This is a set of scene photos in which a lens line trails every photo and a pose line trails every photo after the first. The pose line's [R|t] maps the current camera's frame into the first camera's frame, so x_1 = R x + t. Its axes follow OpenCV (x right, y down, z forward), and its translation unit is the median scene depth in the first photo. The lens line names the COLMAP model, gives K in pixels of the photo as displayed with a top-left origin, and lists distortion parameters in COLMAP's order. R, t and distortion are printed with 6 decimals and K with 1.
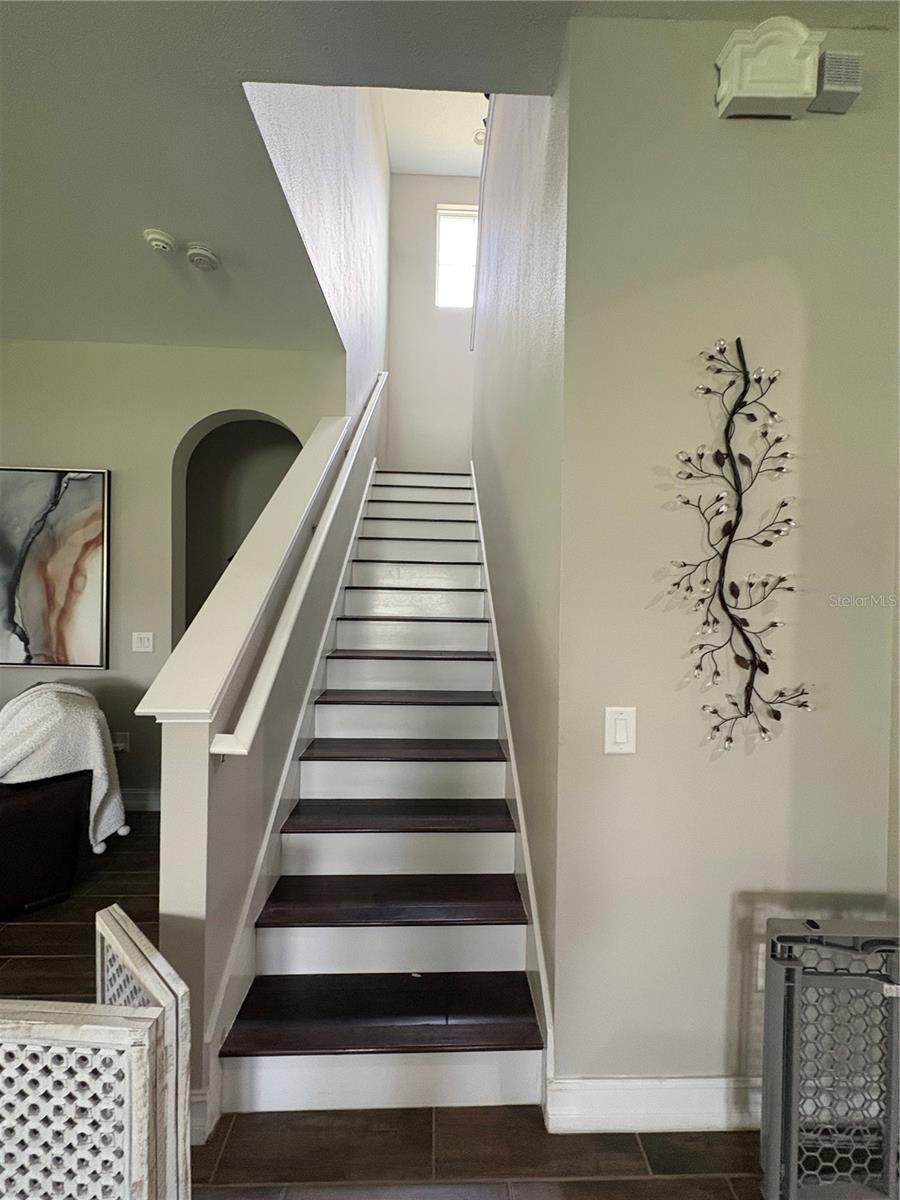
lens RADIAL K [[481.0, 0, 450.4], [0, 481.0, 599.4], [0, 0, 1]] dist [0.003500, -0.000610]
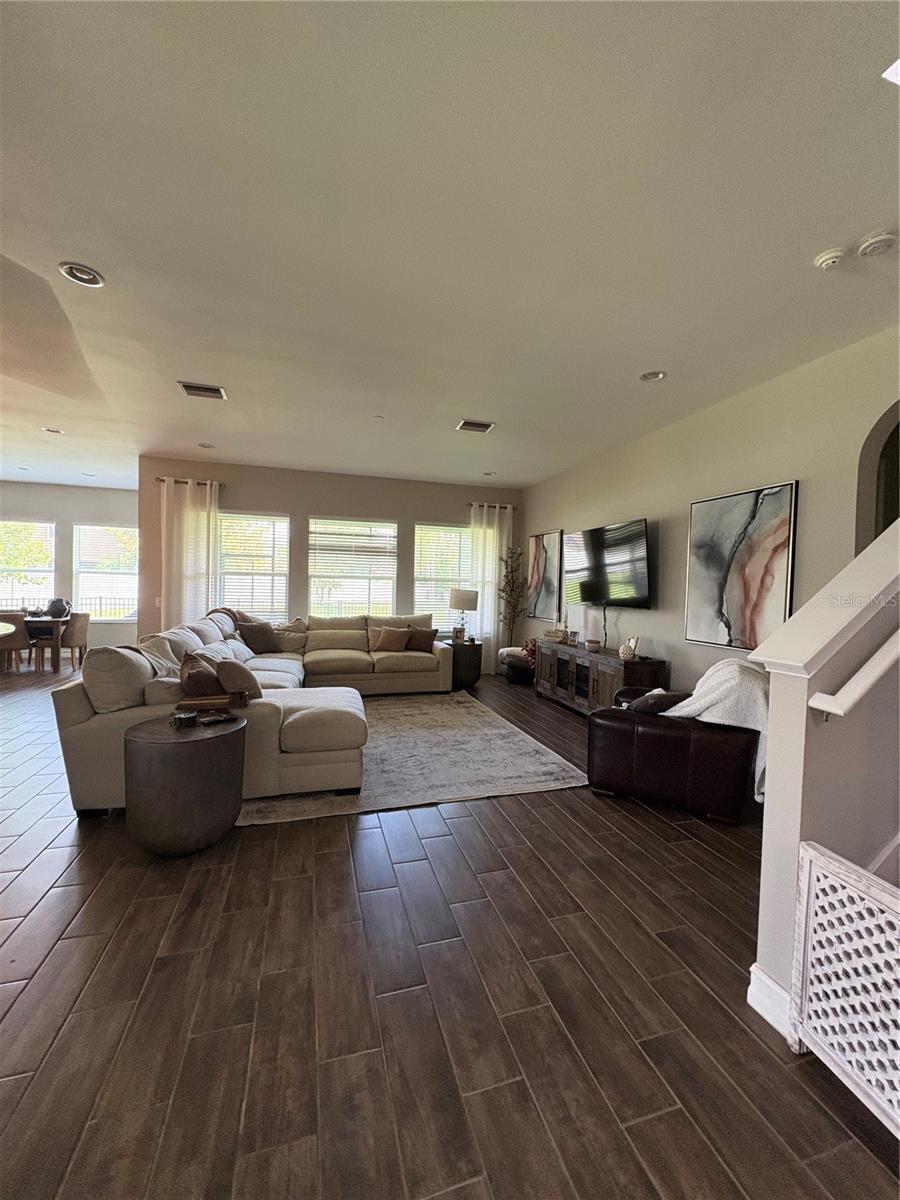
lens RADIAL K [[481.0, 0, 450.2], [0, 481.0, 601.1], [0, 0, 1]] dist [0.003500, -0.000610]
pose [[0.262868, 0.012530, -0.964750, 0.162390], [-0.041444, 0.999139, 0.001685, 0.043880], [0.963941, 0.039541, 0.263161, -0.057410]]
